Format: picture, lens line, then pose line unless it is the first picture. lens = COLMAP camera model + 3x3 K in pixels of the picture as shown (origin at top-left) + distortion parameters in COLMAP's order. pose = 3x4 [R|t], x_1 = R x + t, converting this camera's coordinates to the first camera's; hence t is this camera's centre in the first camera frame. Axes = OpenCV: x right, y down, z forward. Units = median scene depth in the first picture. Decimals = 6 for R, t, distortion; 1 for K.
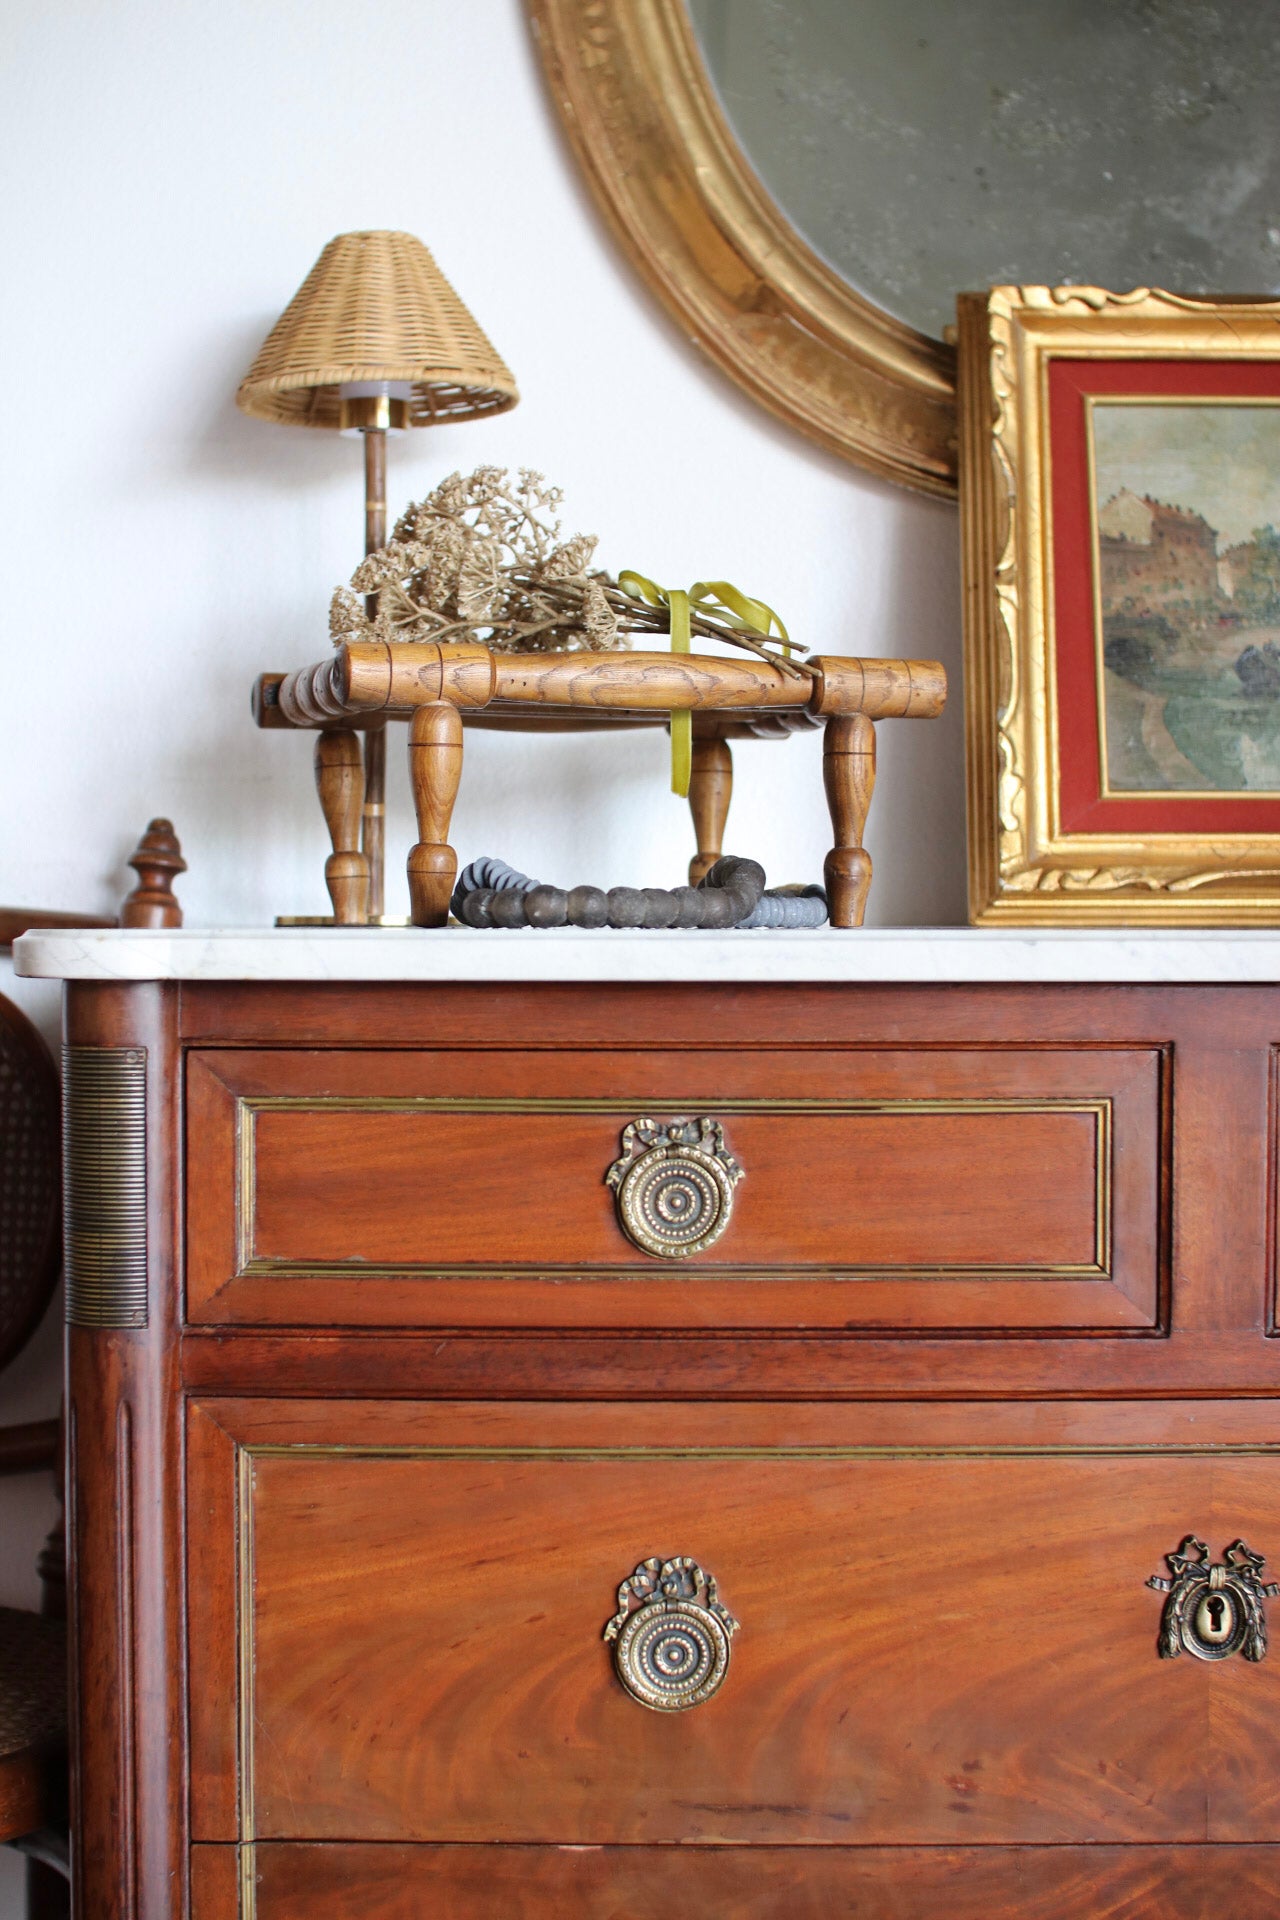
lens RADIAL K [[2677.5, 0, 640.0], [0, 2677.5, 960.0], [0, 0, 1]] dist [-0.178337, 0.248349]
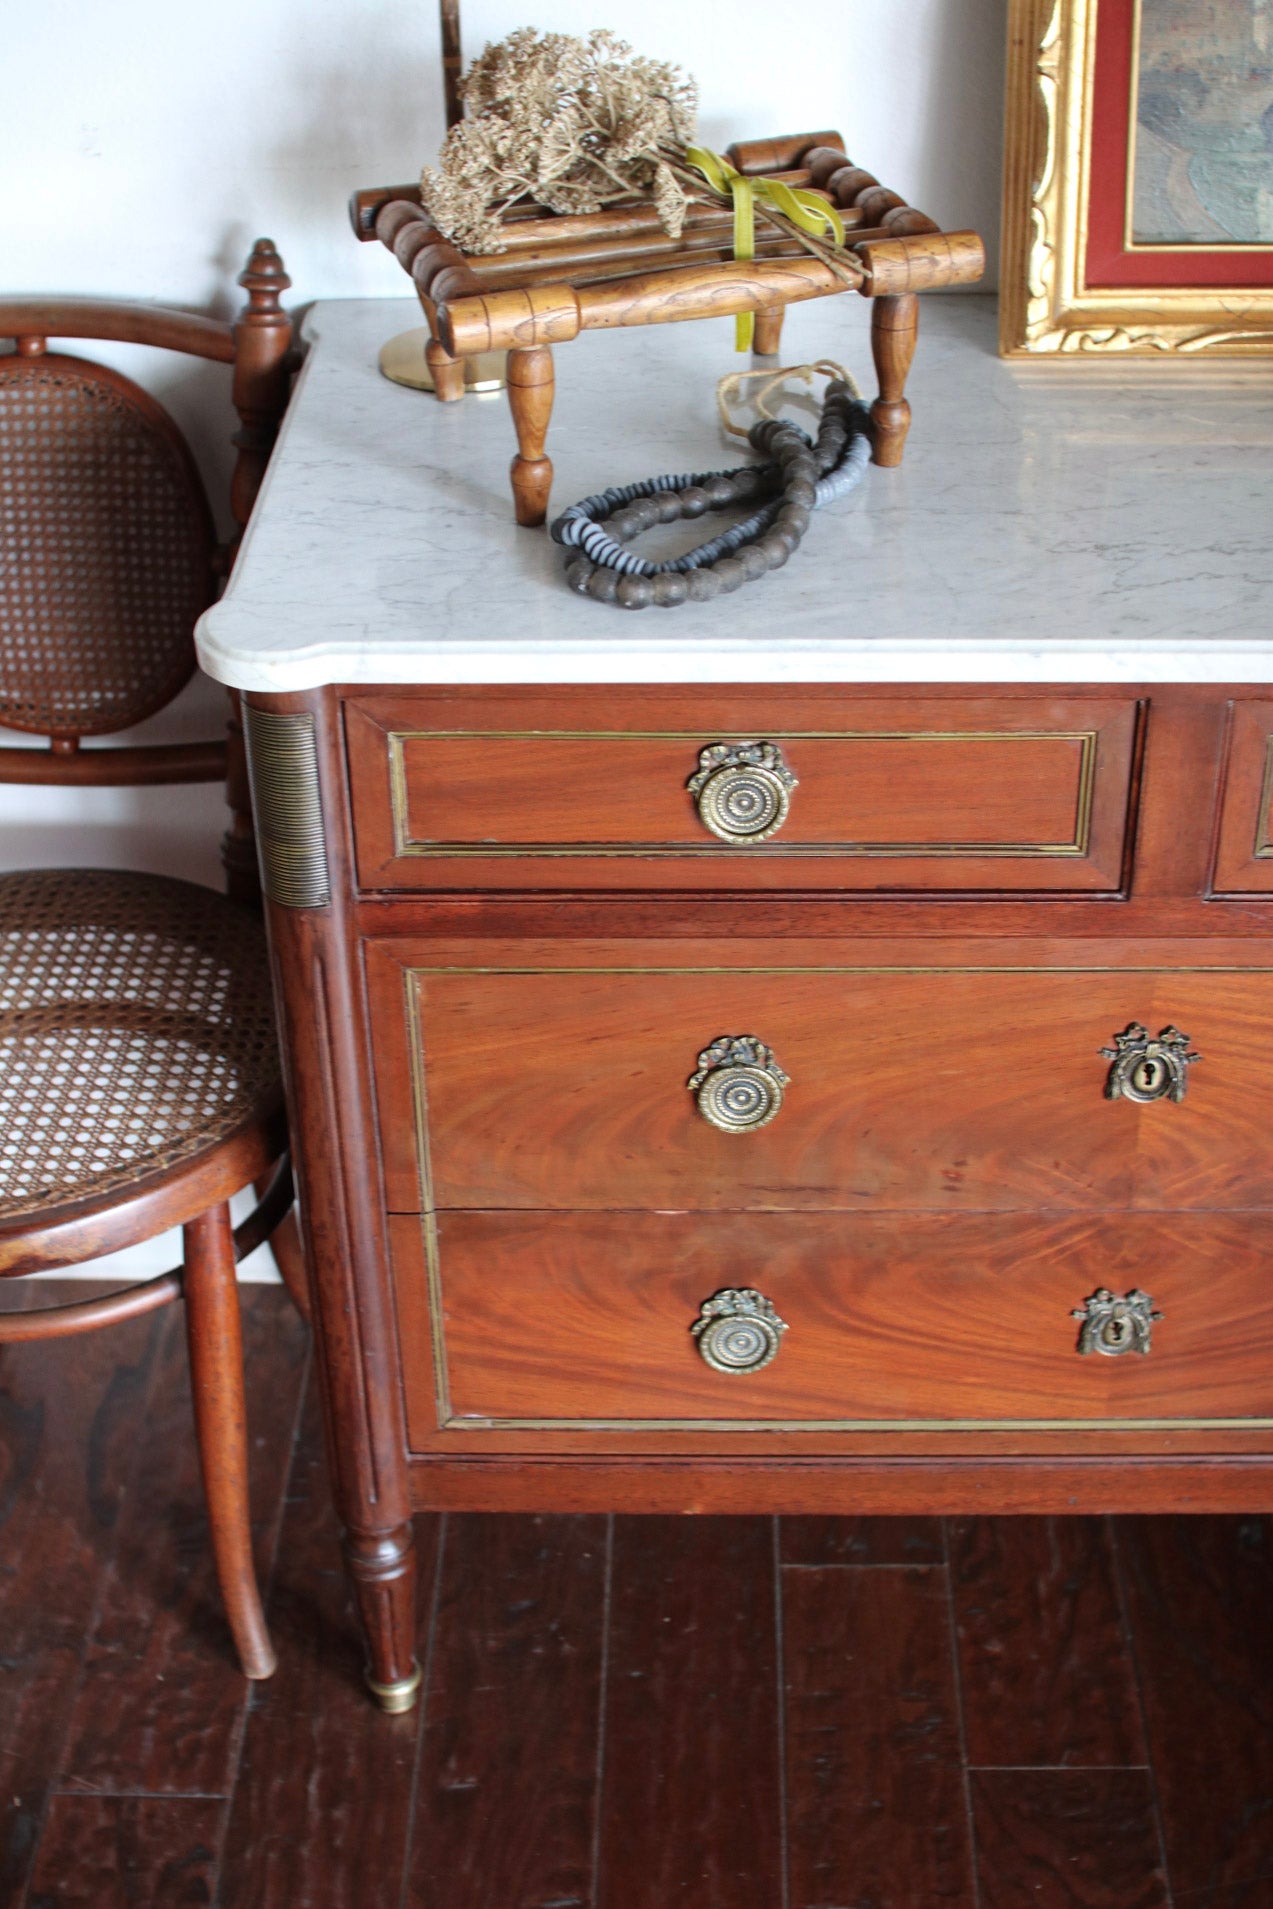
lens RADIAL K [[2682.3, 0, 636.5], [0, 2682.3, 954.5], [0, 0, 1]] dist [-0.185752, 0.303363]
pose [[0.999796, -0.011128, -0.016832, -0.016164], [0.018565, 0.834103, 0.551297, -0.541395], [0.007905, -0.551497, 0.834139, -0.087905]]
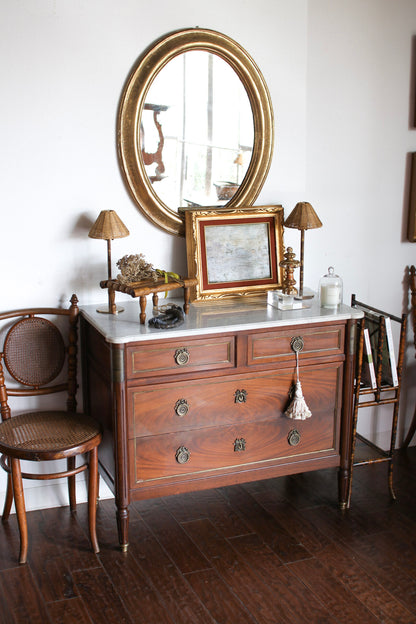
lens RADIAL K [[876.8, 0, 208.0], [0, 876.8, 312.0], [0, 0, 1]] dist [-0.185752, 0.303363]
pose [[0.920389, -0.092397, 0.379931, -0.947384], [0.001997, 0.972777, 0.231734, -0.692667], [-0.390999, -0.212527, 0.895518, -1.477180]]
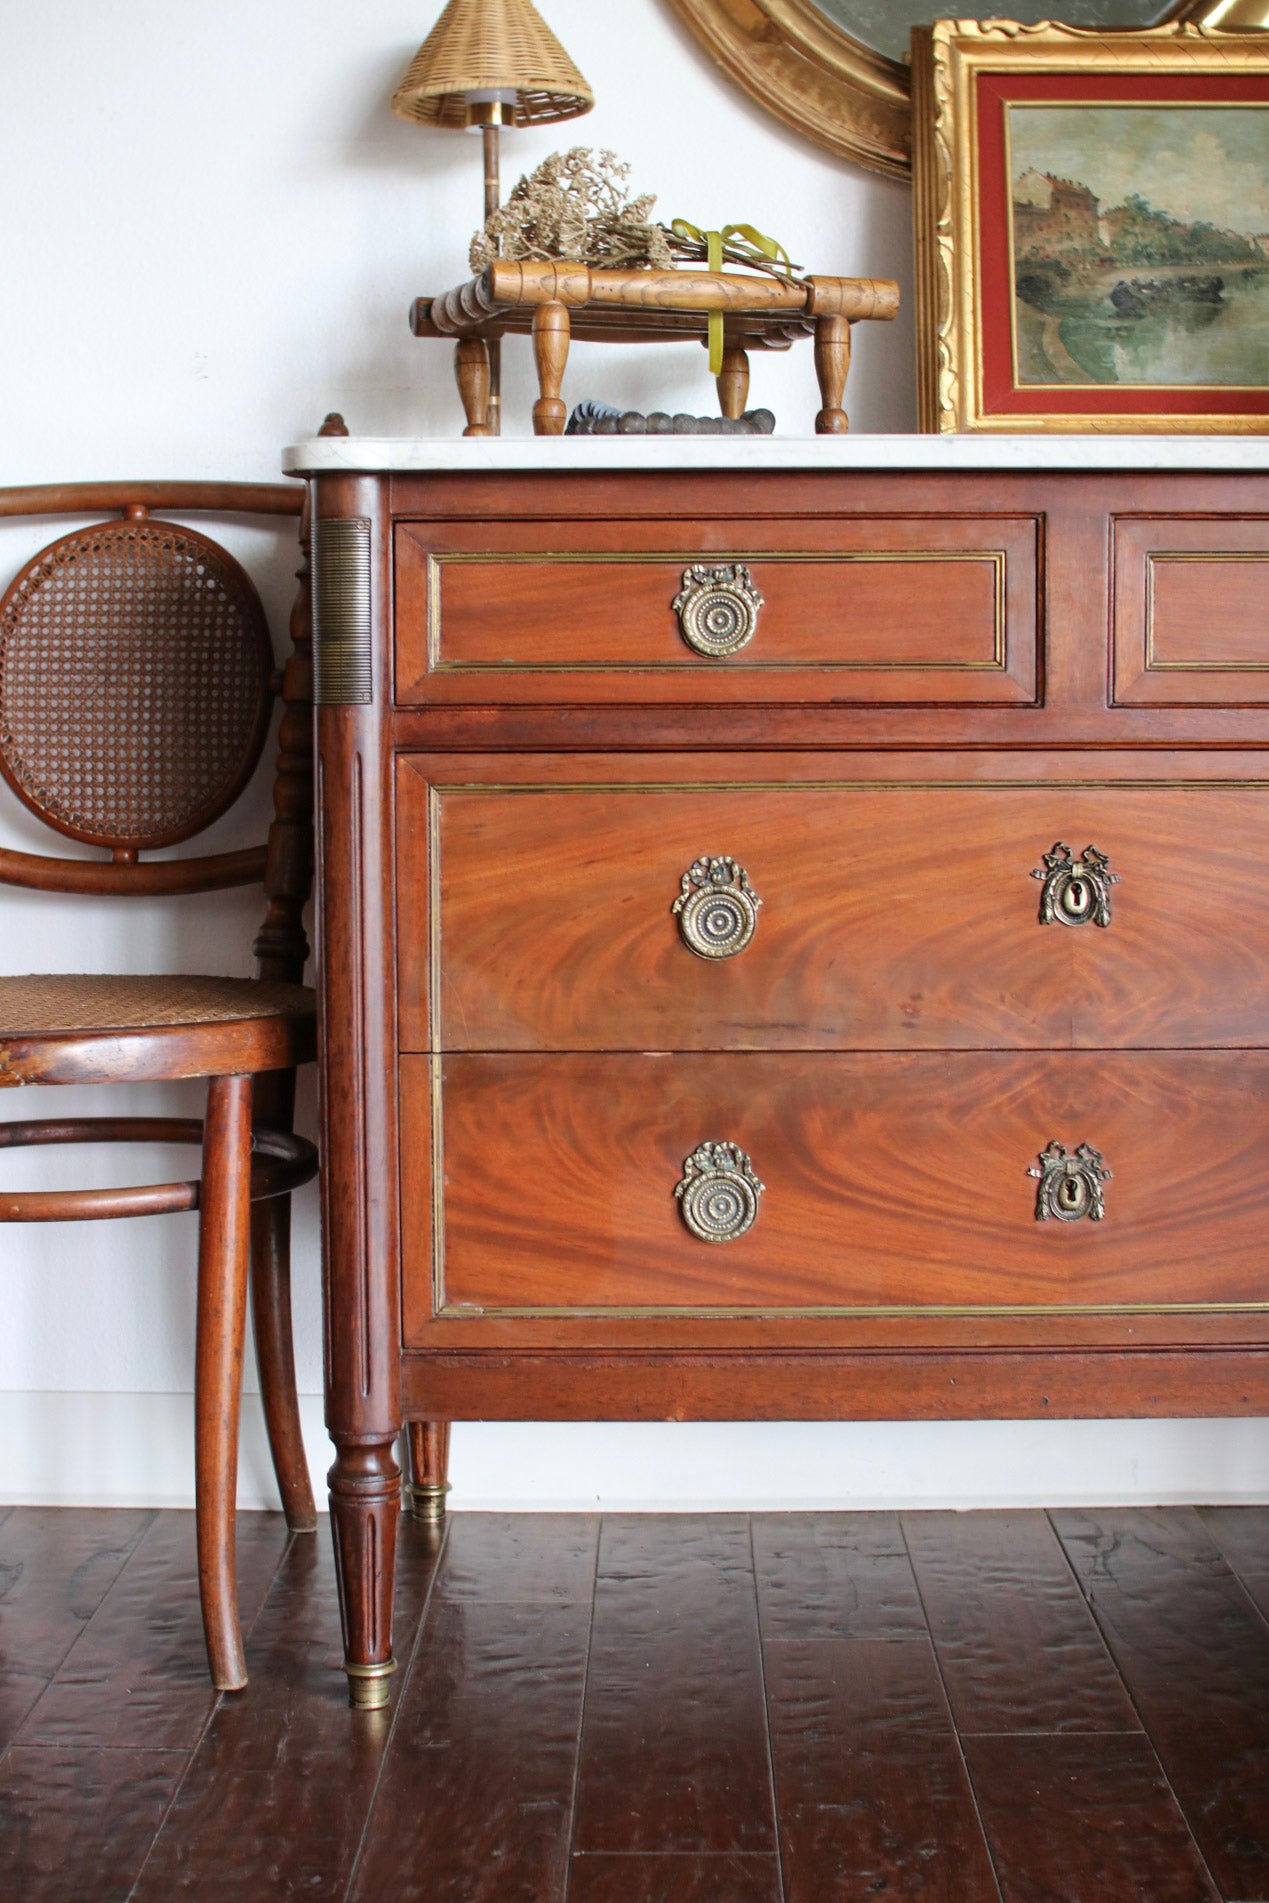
lens RADIAL K [[2673.8, 0, 634.5], [0, 2673.8, 951.5], [0, 0, 1]] dist [-0.185752, 0.303363]
pose [[0.999982, -0.005923, 0.000853, -0.036674], [0.005839, 0.996941, 0.077938, 0.159031], [-0.001312, -0.077932, 0.996958, -0.522280]]
